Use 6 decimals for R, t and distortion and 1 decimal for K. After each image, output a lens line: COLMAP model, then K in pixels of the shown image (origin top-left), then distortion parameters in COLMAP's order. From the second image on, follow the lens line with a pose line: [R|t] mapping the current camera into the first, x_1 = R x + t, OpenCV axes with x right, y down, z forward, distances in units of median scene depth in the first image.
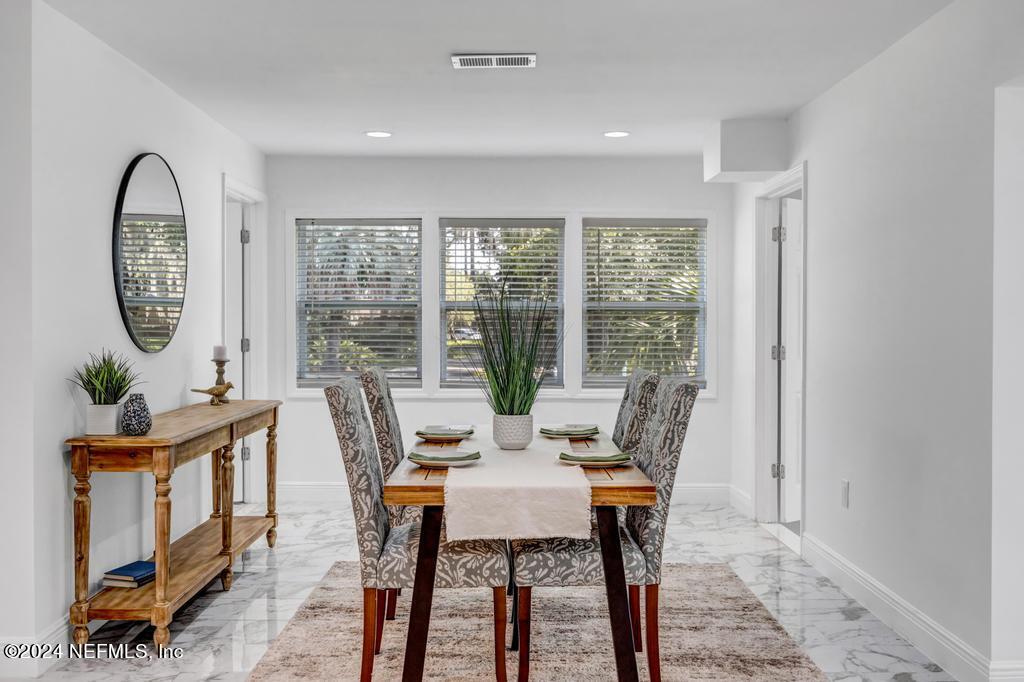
lens RADIAL K [[968.5, 0, 512.0], [0, 968.5, 341.0], [0, 0, 1]] dist [-0.001674, 0.002058]
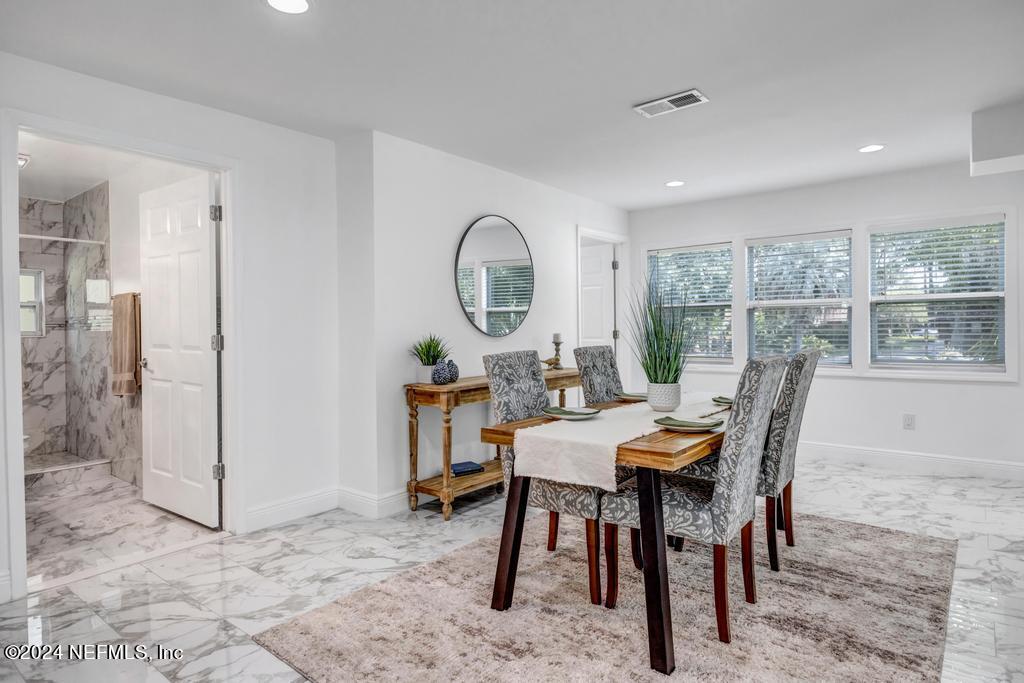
lens RADIAL K [[572.4, 0, 512.0], [0, 572.4, 341.5], [0, 0, 1]] dist [-0.001789, 0.000334]
pose [[0.777813, 0.001707, -0.628494, 0.331029], [0.002470, 0.999980, 0.005773, 0.018933], [0.628491, -0.006042, 0.777793, 0.326787]]
